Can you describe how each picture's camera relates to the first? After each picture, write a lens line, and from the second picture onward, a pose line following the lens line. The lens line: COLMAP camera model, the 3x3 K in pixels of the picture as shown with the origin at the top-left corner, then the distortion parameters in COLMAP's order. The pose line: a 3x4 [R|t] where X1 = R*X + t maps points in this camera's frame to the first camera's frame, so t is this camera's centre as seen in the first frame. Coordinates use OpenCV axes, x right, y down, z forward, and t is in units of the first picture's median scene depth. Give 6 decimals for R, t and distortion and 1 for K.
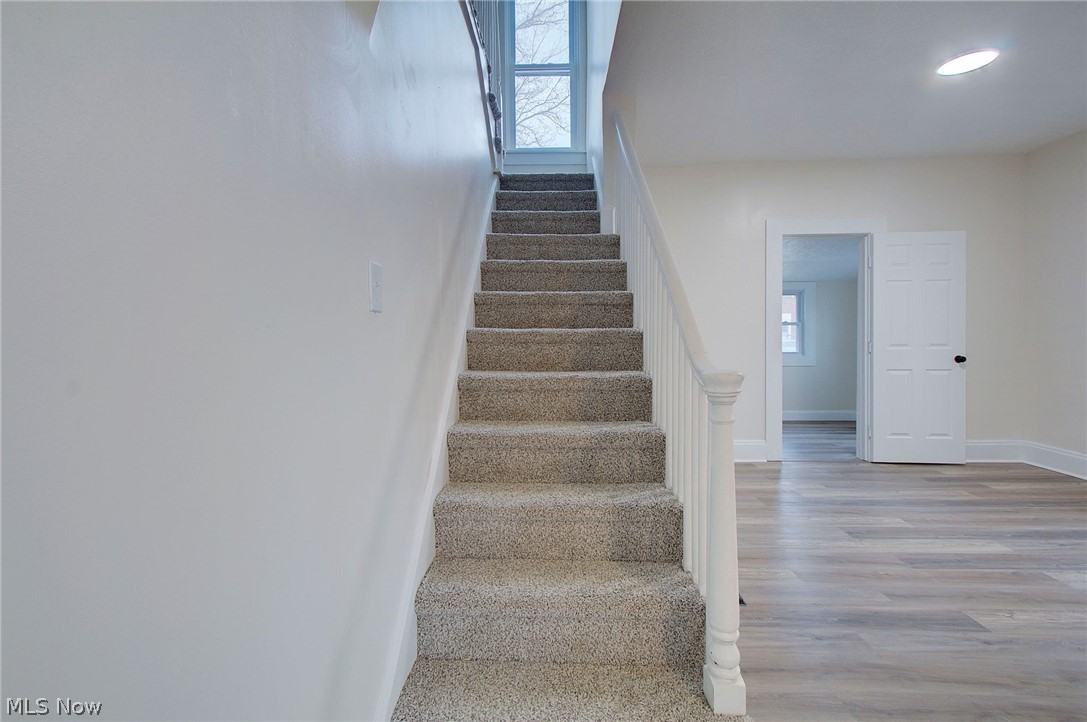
lens RADIAL K [[498.8, 0, 531.2], [0, 498.8, 342.1], [0, 0, 1]] dist [0.008121, -0.001677]
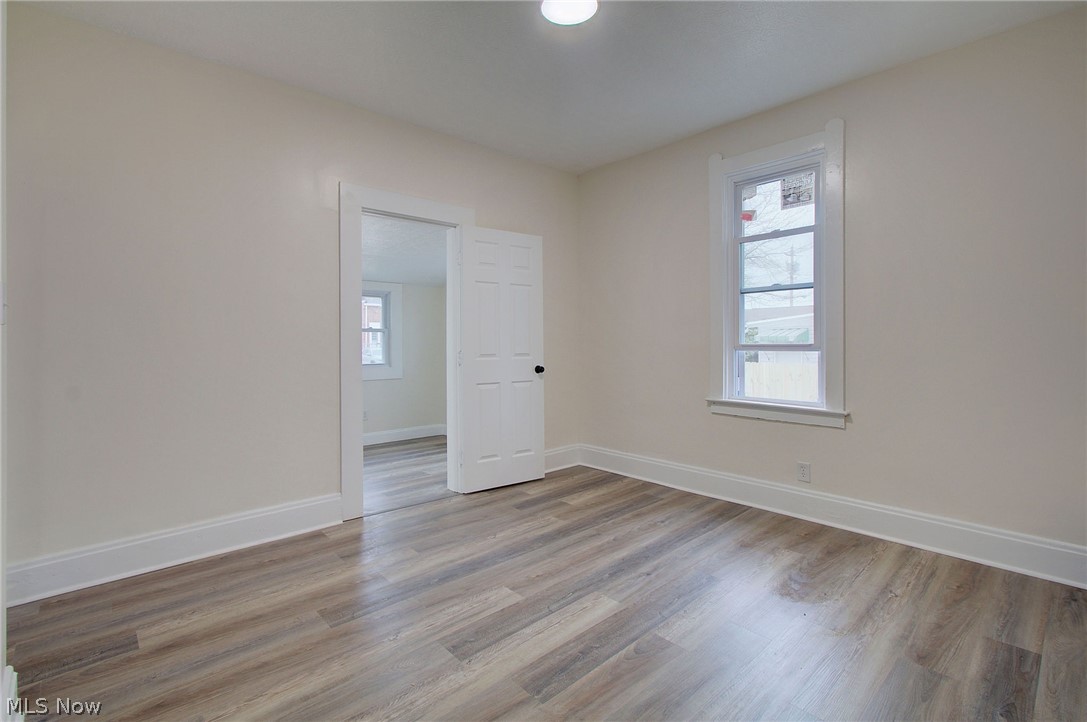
lens RADIAL K [[498.8, 0, 542.0], [0, 498.8, 352.4], [0, 0, 1]] dist [0.008121, -0.001677]
pose [[0.702493, -0.009597, 0.711626, 0.250278], [0.007458, 0.999953, 0.006123, -0.005854], [-0.711652, 0.001006, 0.702531, 0.448172]]
